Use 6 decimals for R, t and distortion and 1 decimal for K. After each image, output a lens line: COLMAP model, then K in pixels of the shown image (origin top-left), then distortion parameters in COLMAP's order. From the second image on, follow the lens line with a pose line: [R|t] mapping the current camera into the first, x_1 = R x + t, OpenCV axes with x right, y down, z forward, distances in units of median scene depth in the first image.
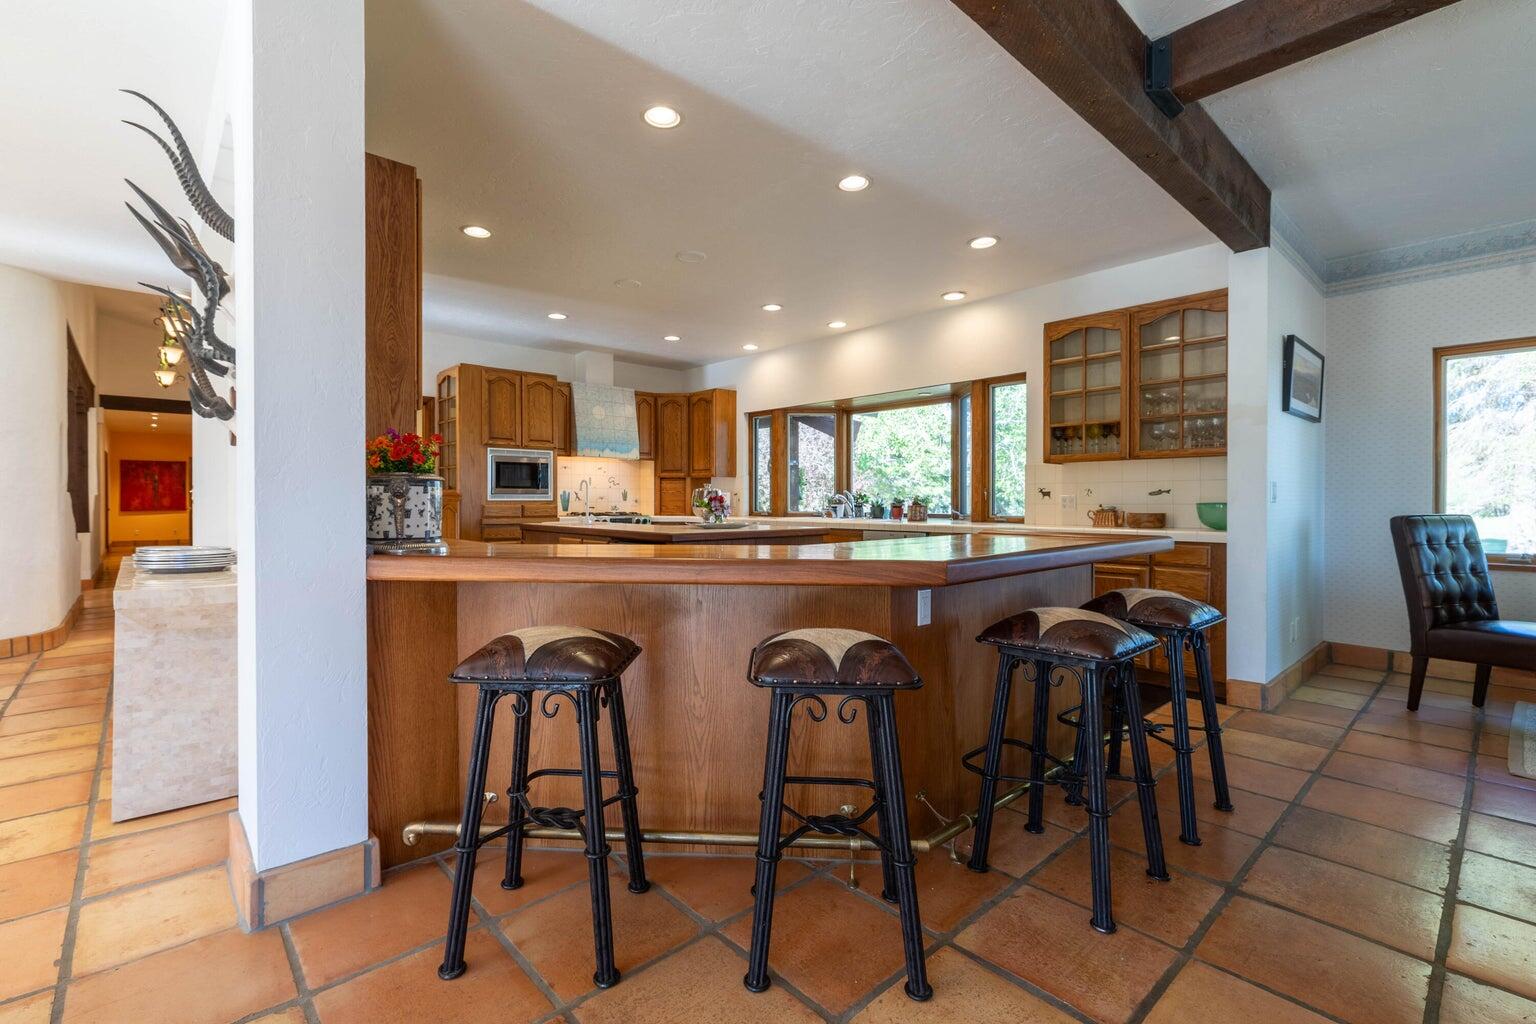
lens RADIAL K [[684.2, 0, 768.0], [0, 684.2, 512.0], [0, 0, 1]] dist [-0.000050, -0.000049]
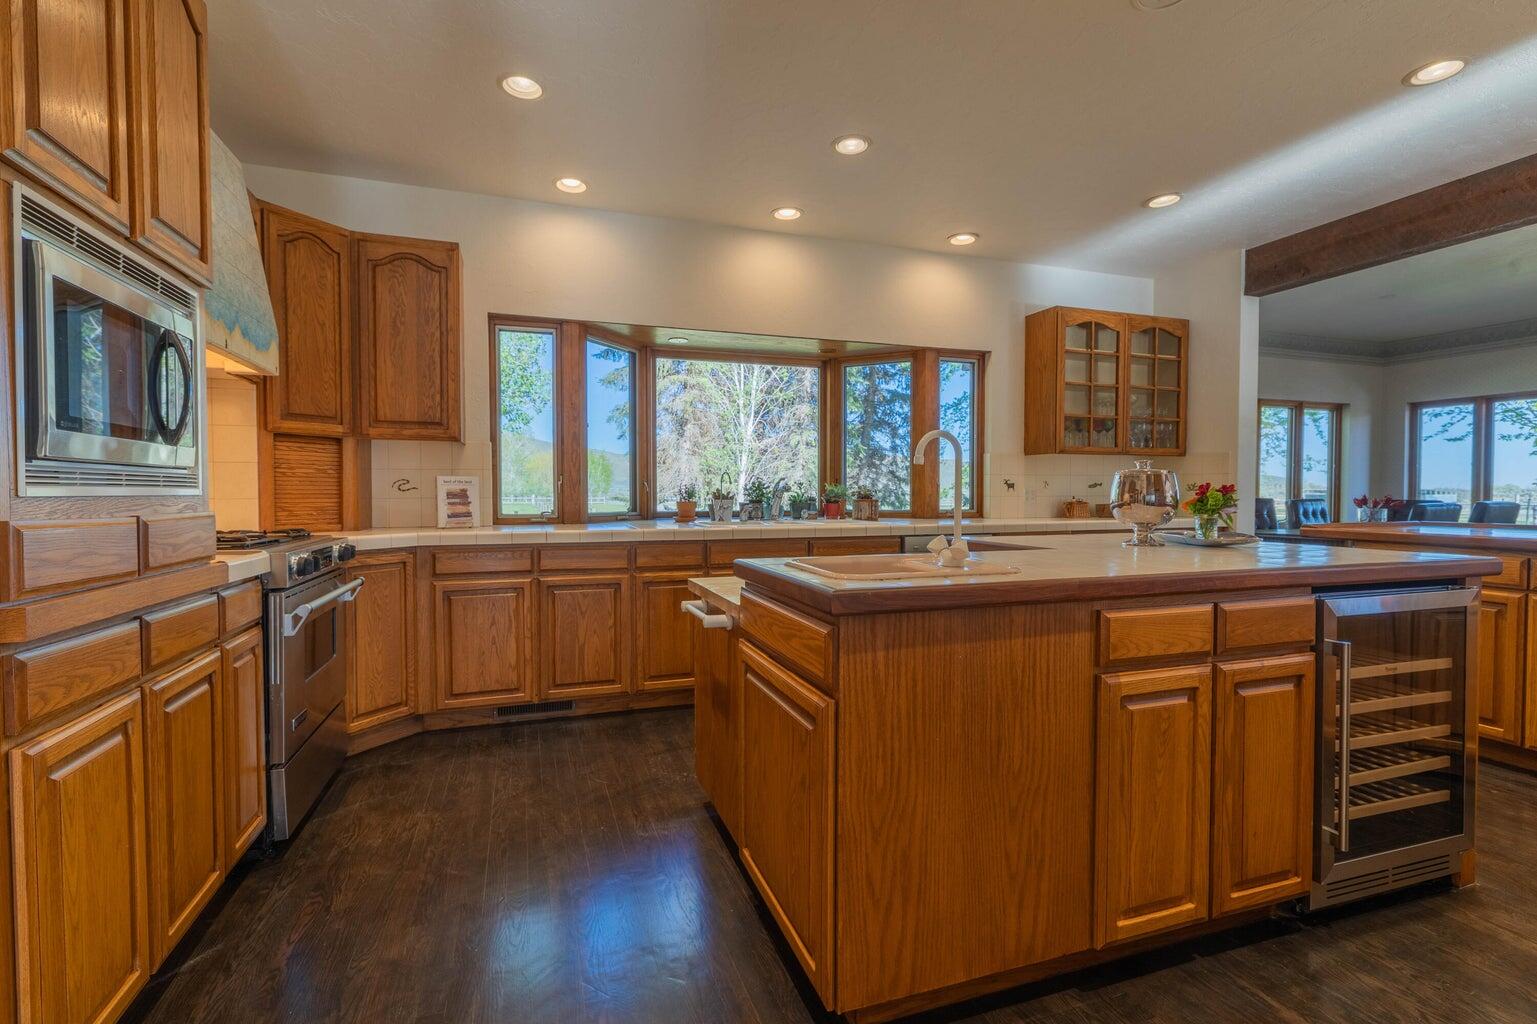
lens RADIAL K [[706.5, 0, 768.5], [0, 706.5, 512.0], [0, 0, 1]] dist [0.000857, 0.000154]
pose [[0.397736, -0.025957, 0.917133, -0.465666], [0.017926, 0.999629, 0.020518, -0.012569], [-0.917325, 0.008280, 0.398054, 0.703754]]
